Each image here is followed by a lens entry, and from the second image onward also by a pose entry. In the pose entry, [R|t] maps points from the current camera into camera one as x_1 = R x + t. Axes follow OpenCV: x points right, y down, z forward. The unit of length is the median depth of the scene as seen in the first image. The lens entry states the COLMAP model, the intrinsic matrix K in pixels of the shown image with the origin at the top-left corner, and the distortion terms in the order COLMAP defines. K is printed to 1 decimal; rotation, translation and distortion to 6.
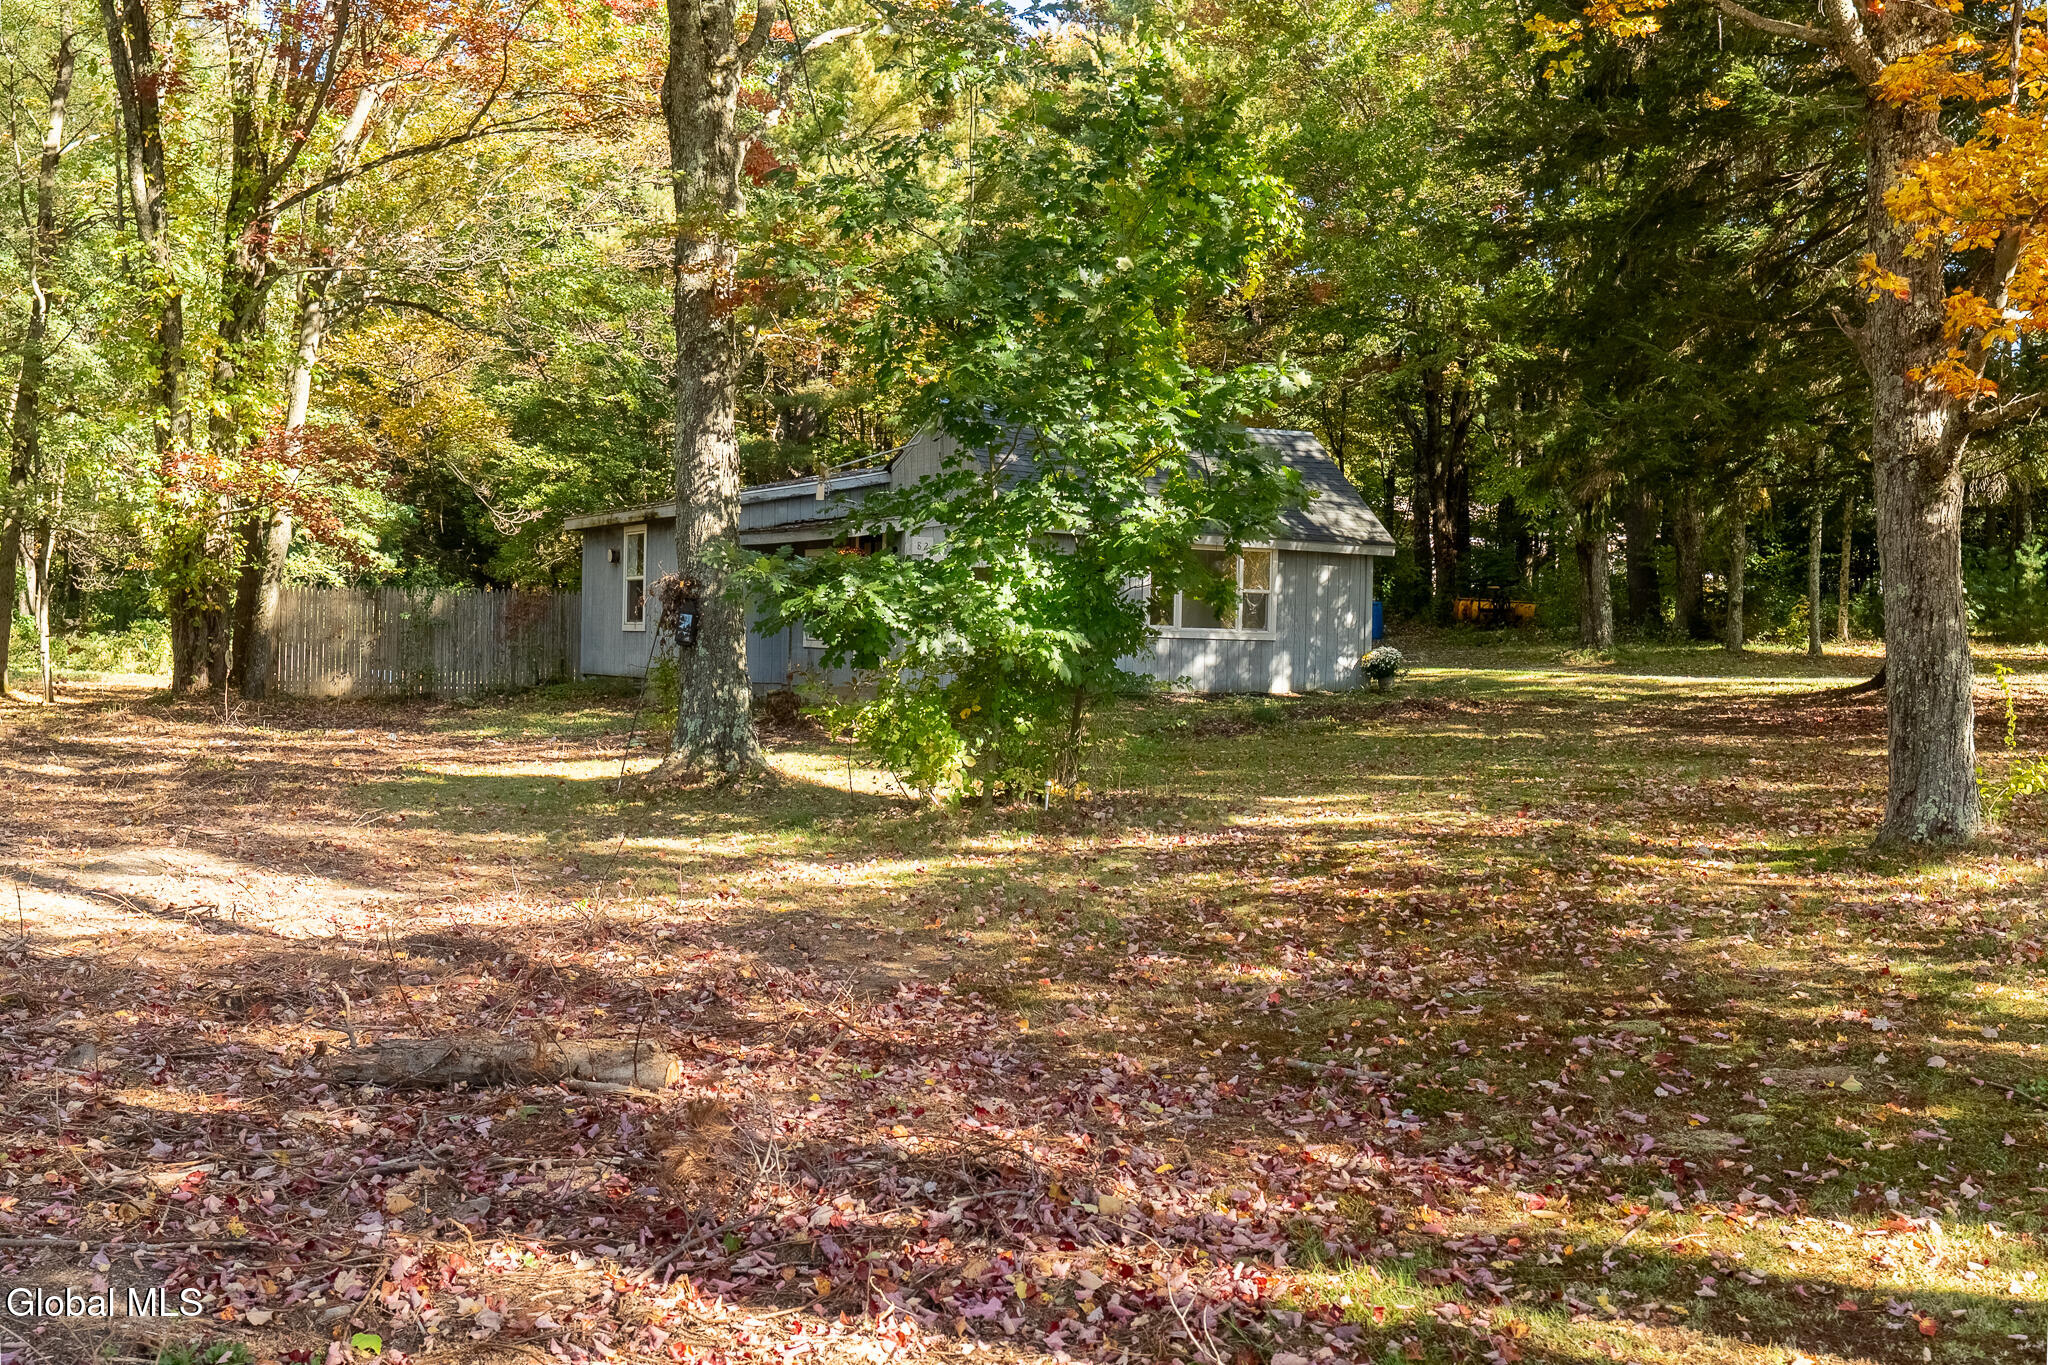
lens RADIAL K [[2002.6, 0, 1026.2], [0, 2002.6, 678.1], [0, 0, 1]] dist [-0.016716, 0.000000]
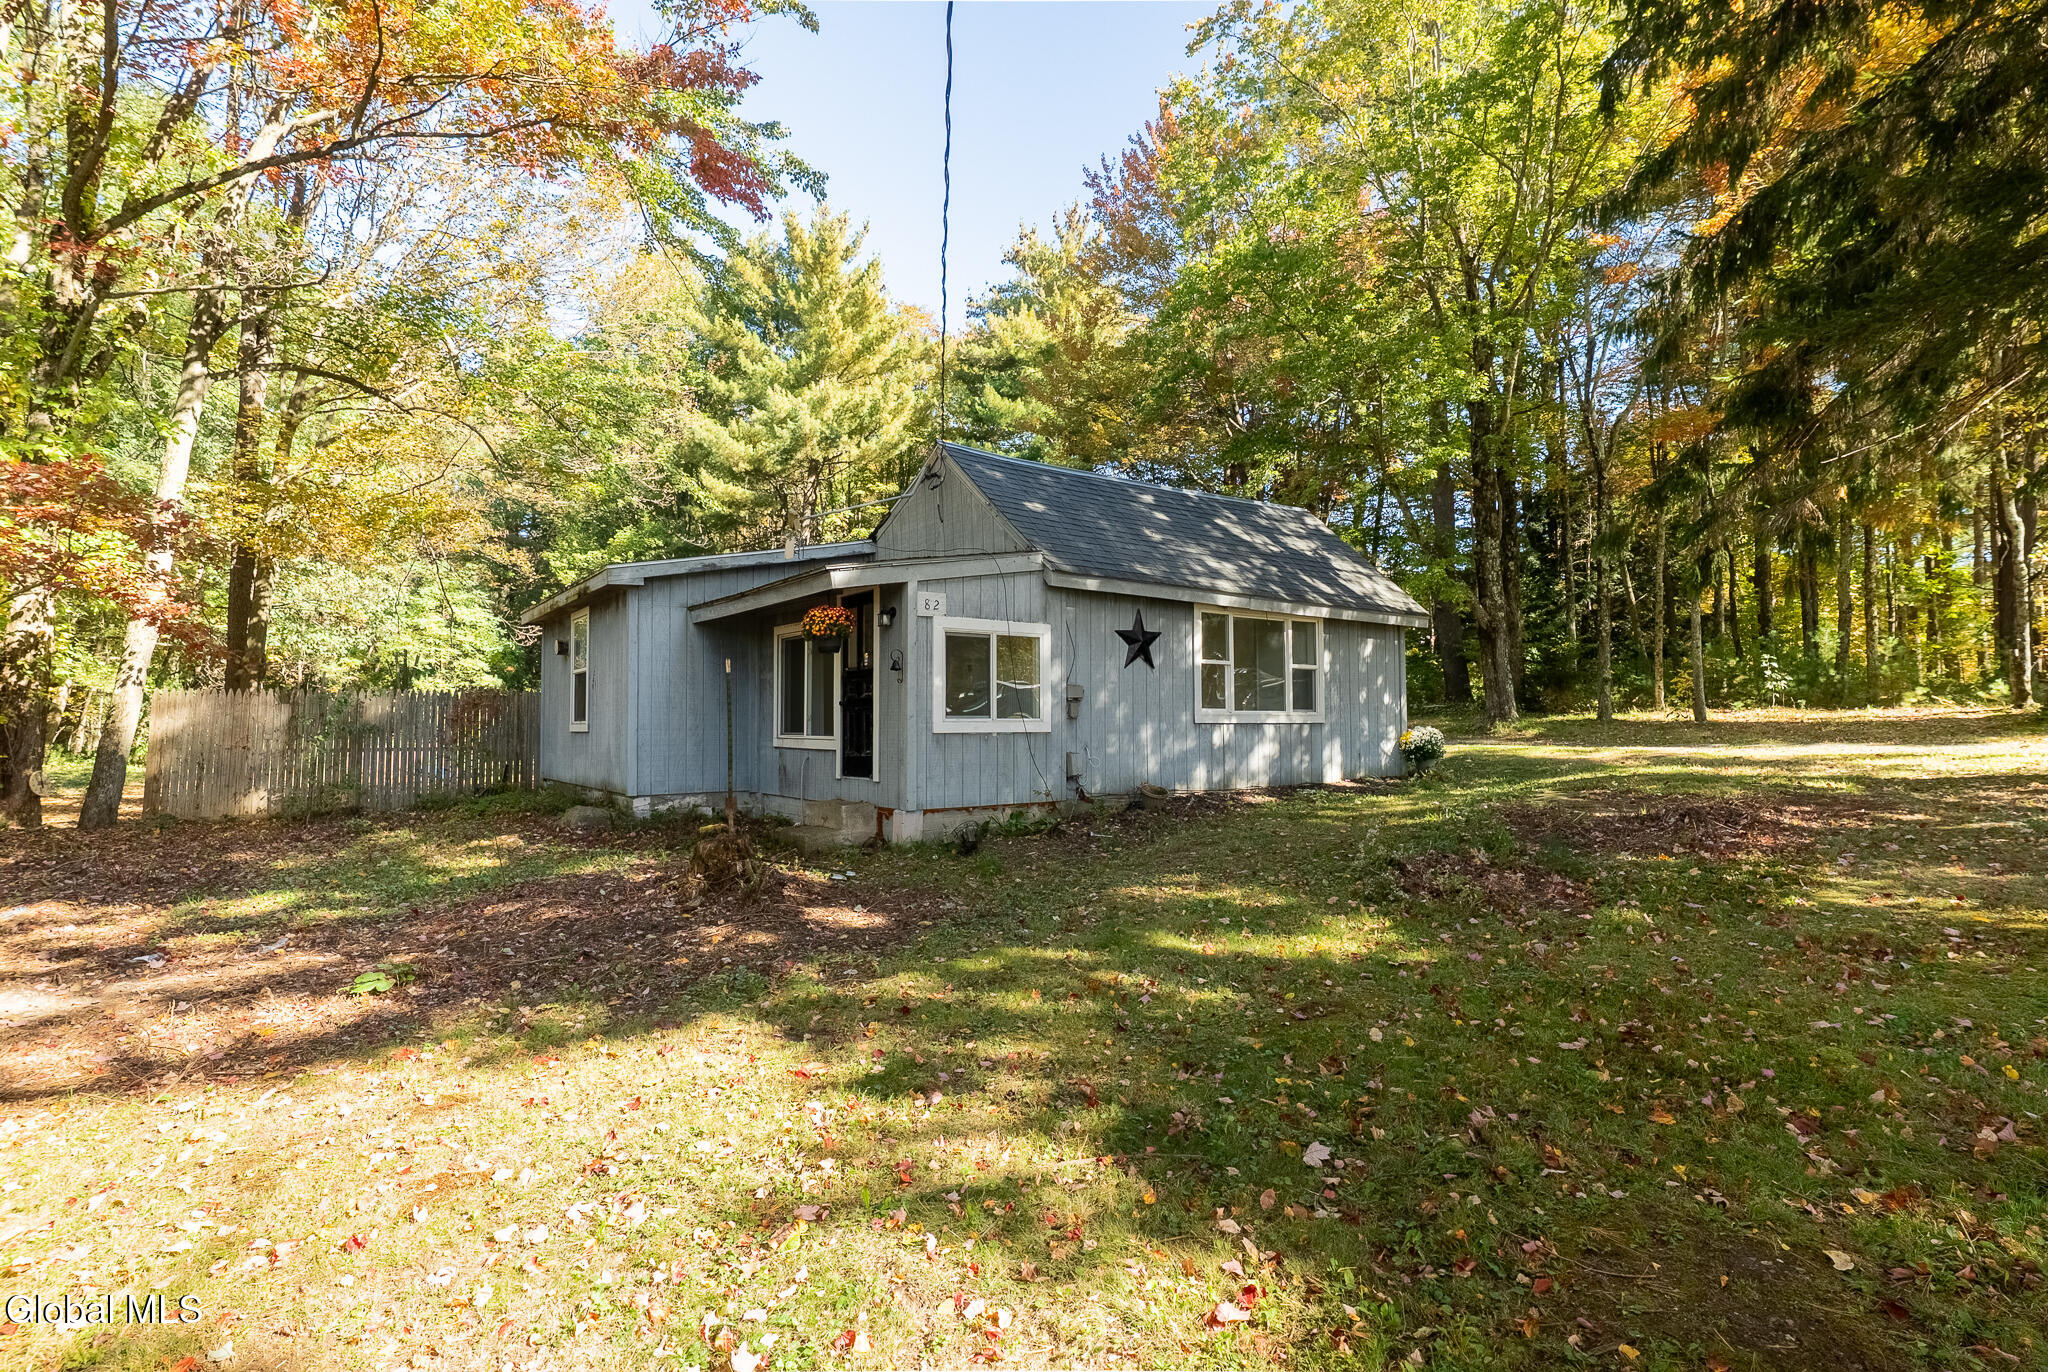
lens RADIAL K [[970.2, 0, 1015.3], [0, 970.2, 689.9], [0, 0, 1]] dist [-0.005702, -0.000331]
pose [[0.994933, -0.023980, 0.097641, -0.050892], [0.028944, 0.998343, -0.049742, -0.015977], [-0.096286, 0.052316, 0.993978, 0.583612]]
